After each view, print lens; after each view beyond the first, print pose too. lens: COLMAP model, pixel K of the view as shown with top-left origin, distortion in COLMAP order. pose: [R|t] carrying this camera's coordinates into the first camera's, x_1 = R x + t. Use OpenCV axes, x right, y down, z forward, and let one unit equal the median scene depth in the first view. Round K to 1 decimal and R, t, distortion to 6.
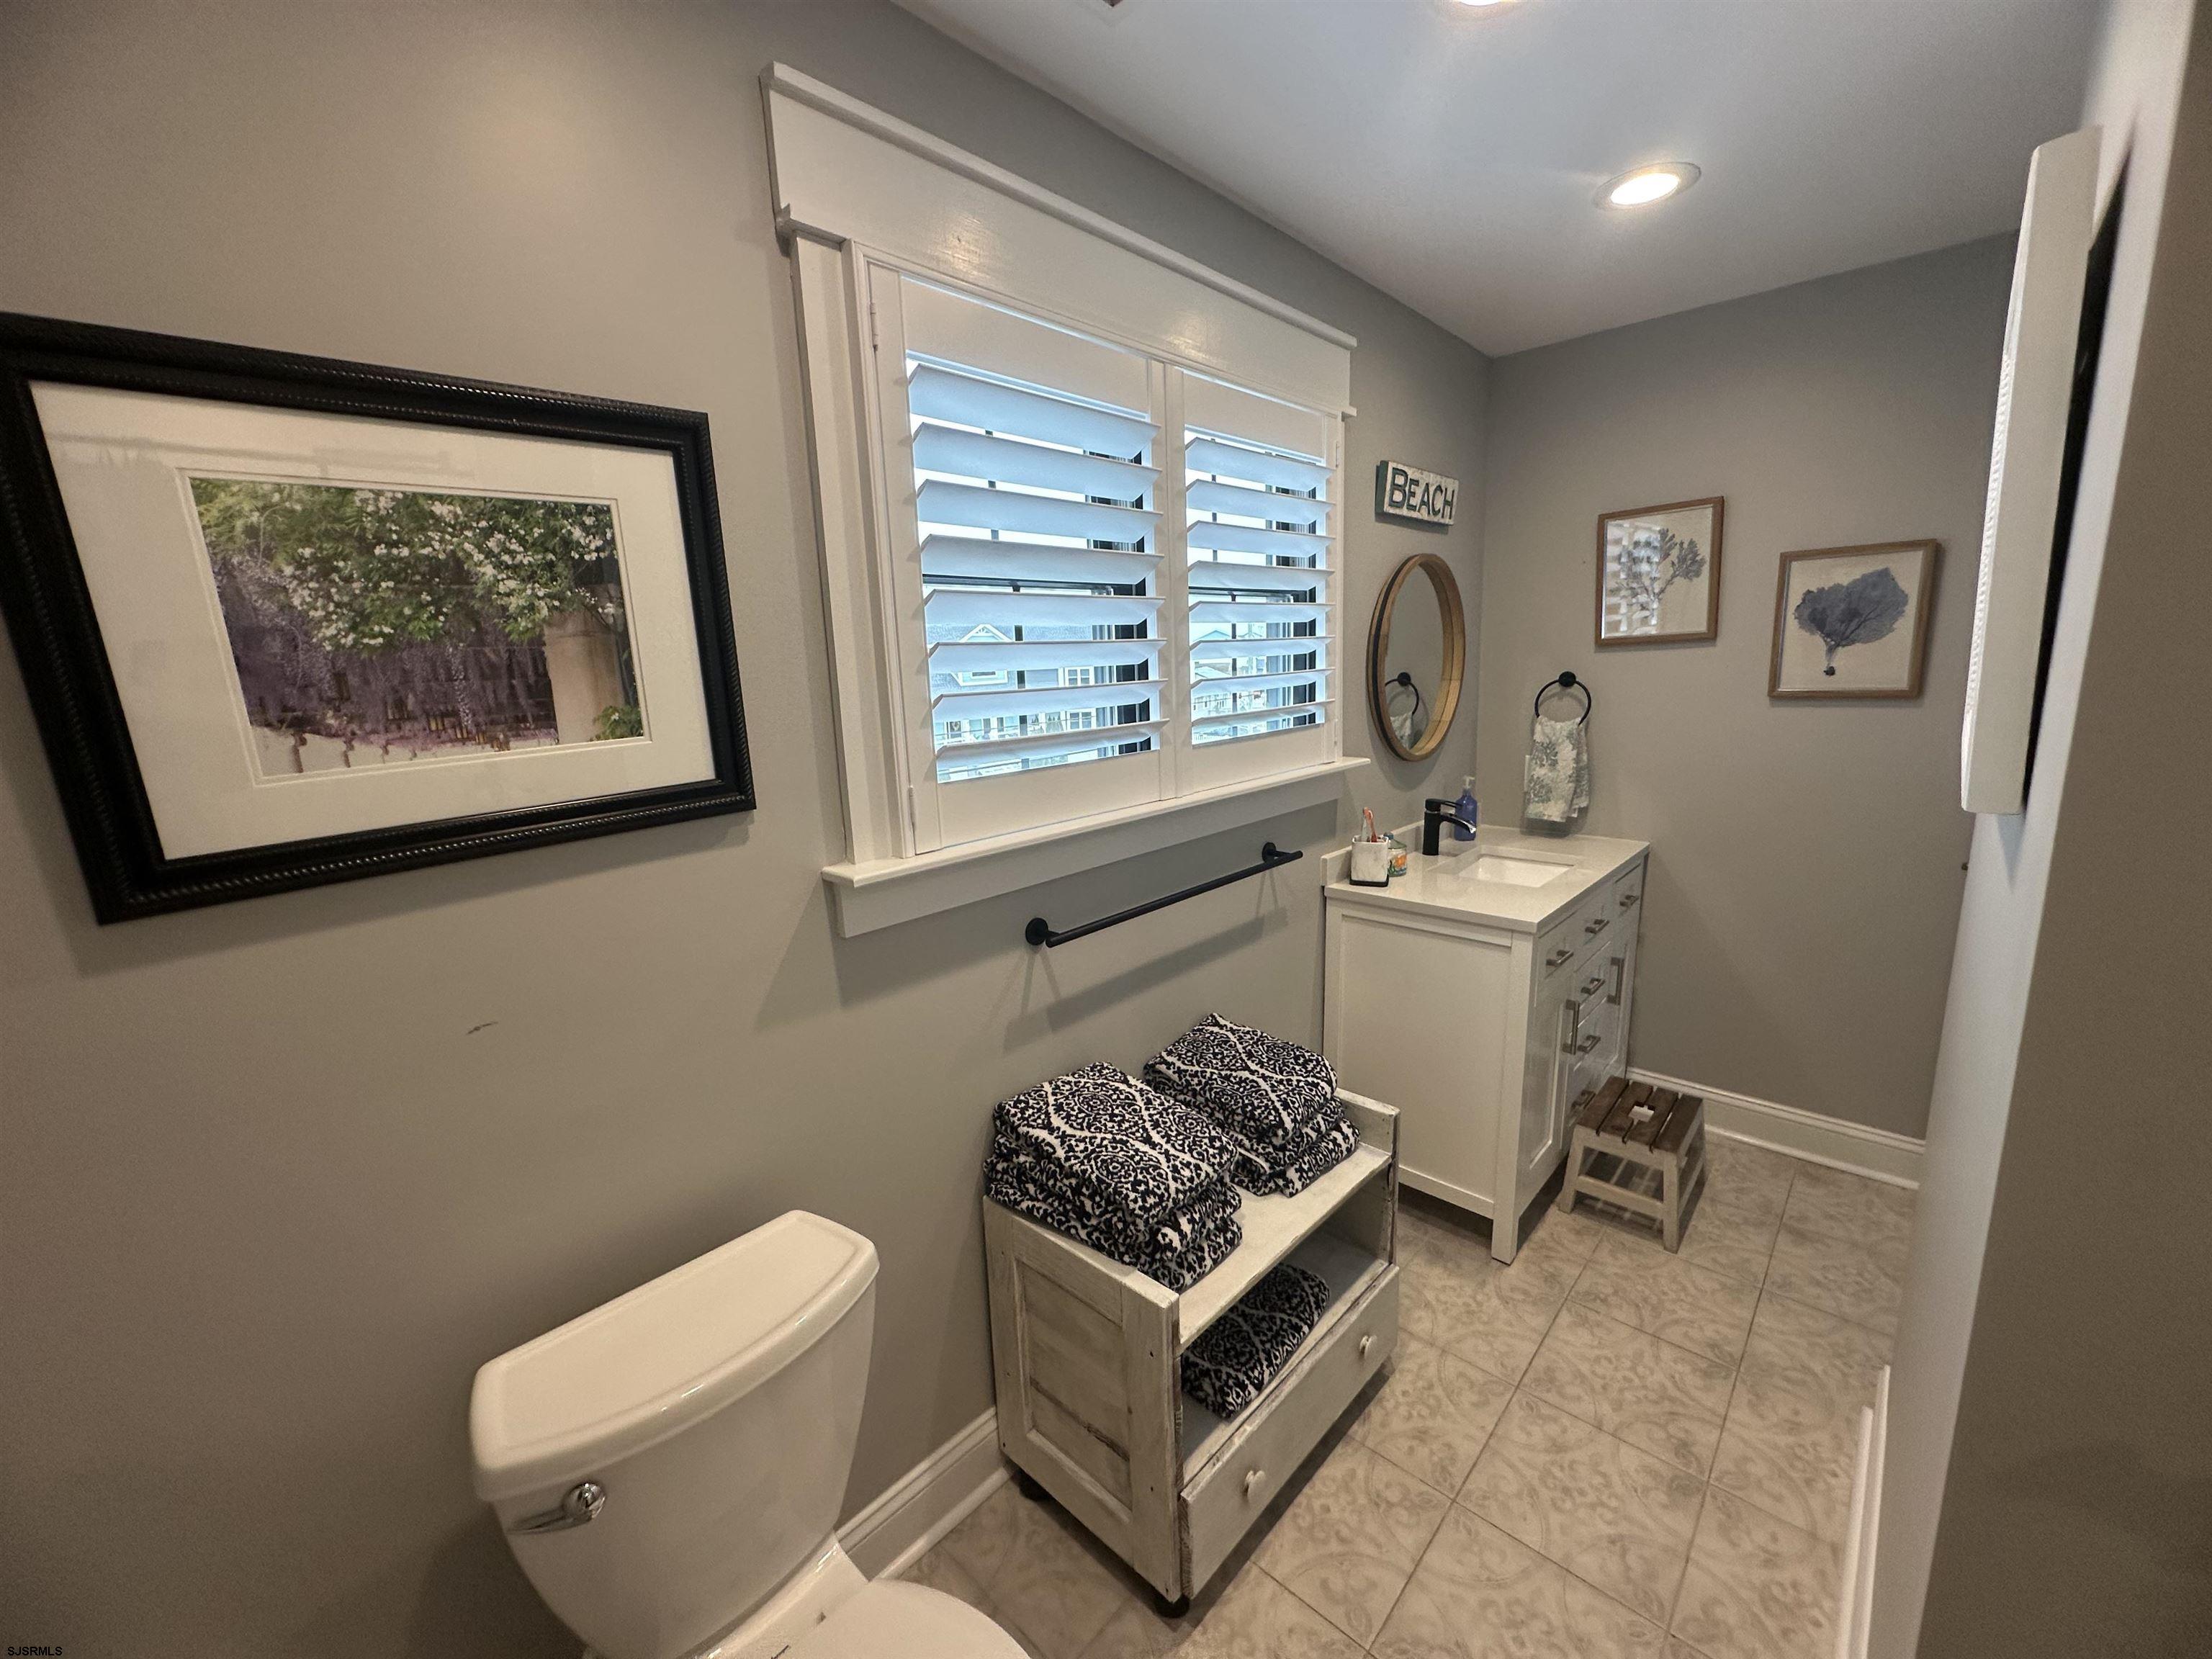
lens RADIAL K [[878.3, 0, 1104.1], [0, 878.3, 812.0], [0, 0, 1]] dist [-0.015466, -0.000043]
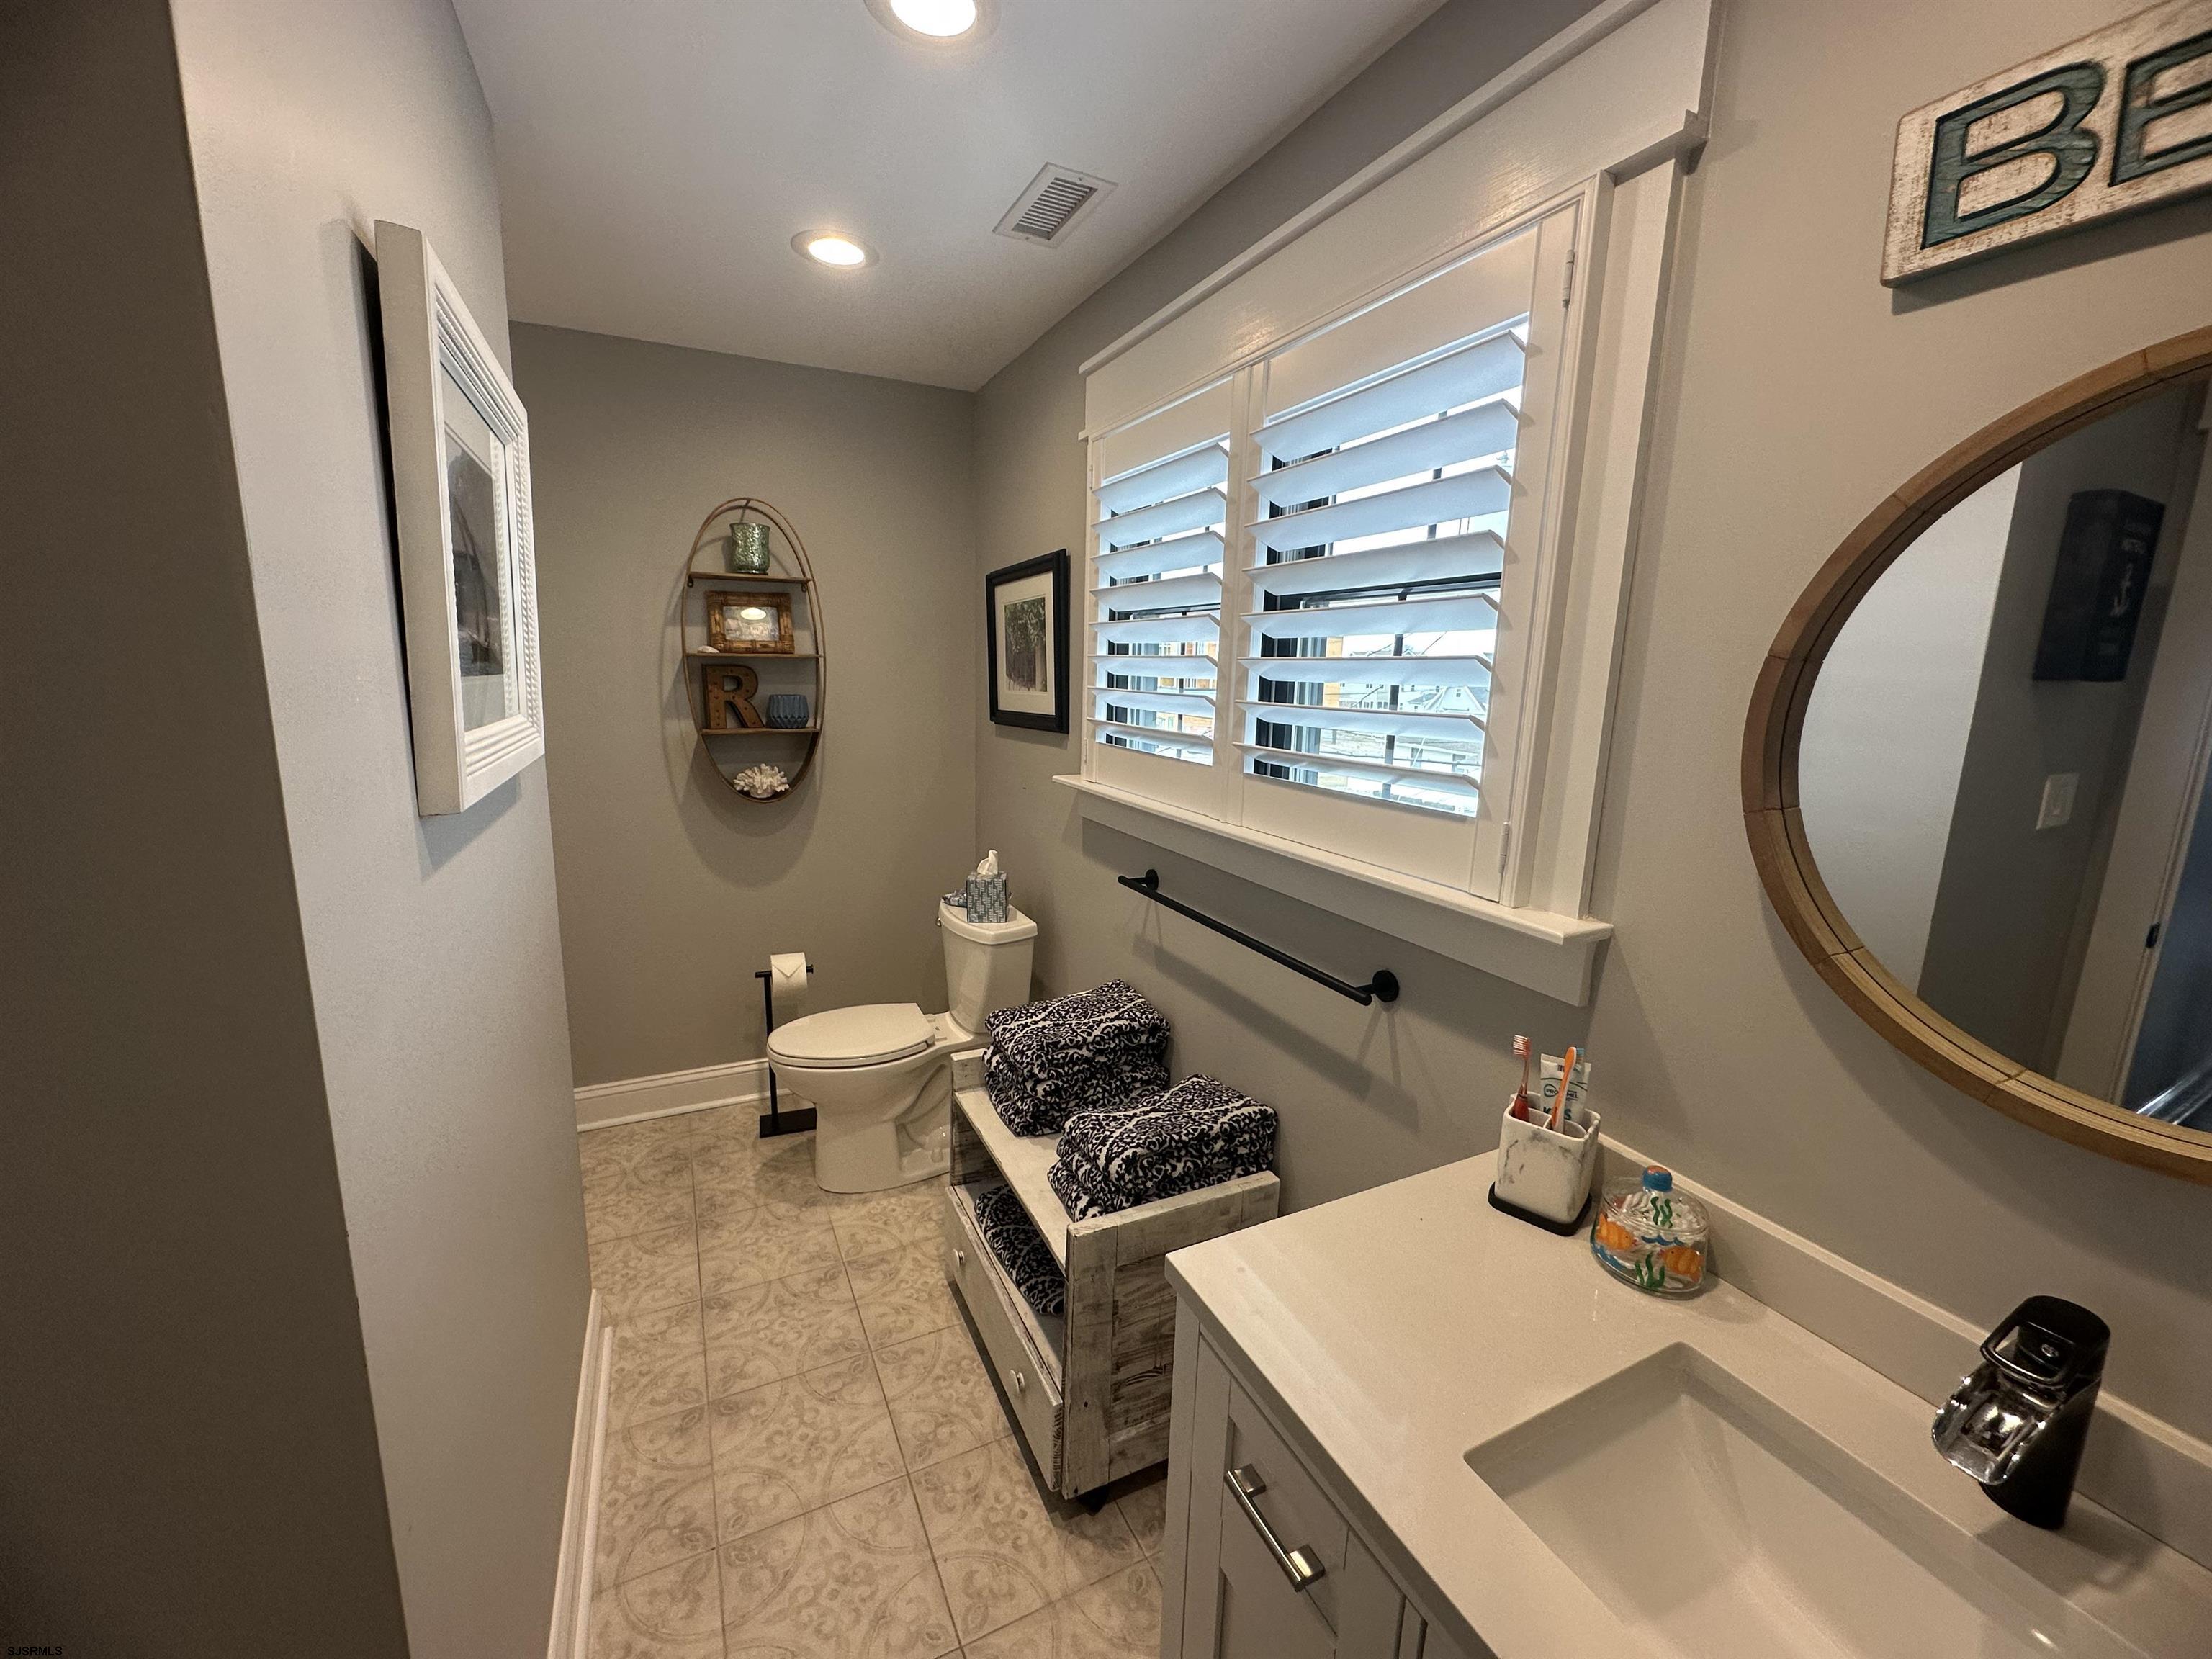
lens RADIAL K [[875.8, 0, 1096.5], [0, 875.8, 829.9], [0, 0, 1]] dist [-0.014031, 0.000055]
pose [[-0.360400, 0.191391, -0.912952, 1.077865], [-0.179642, 0.946162, 0.269269, -0.258014], [0.915336, 0.261049, -0.306615, 1.262112]]
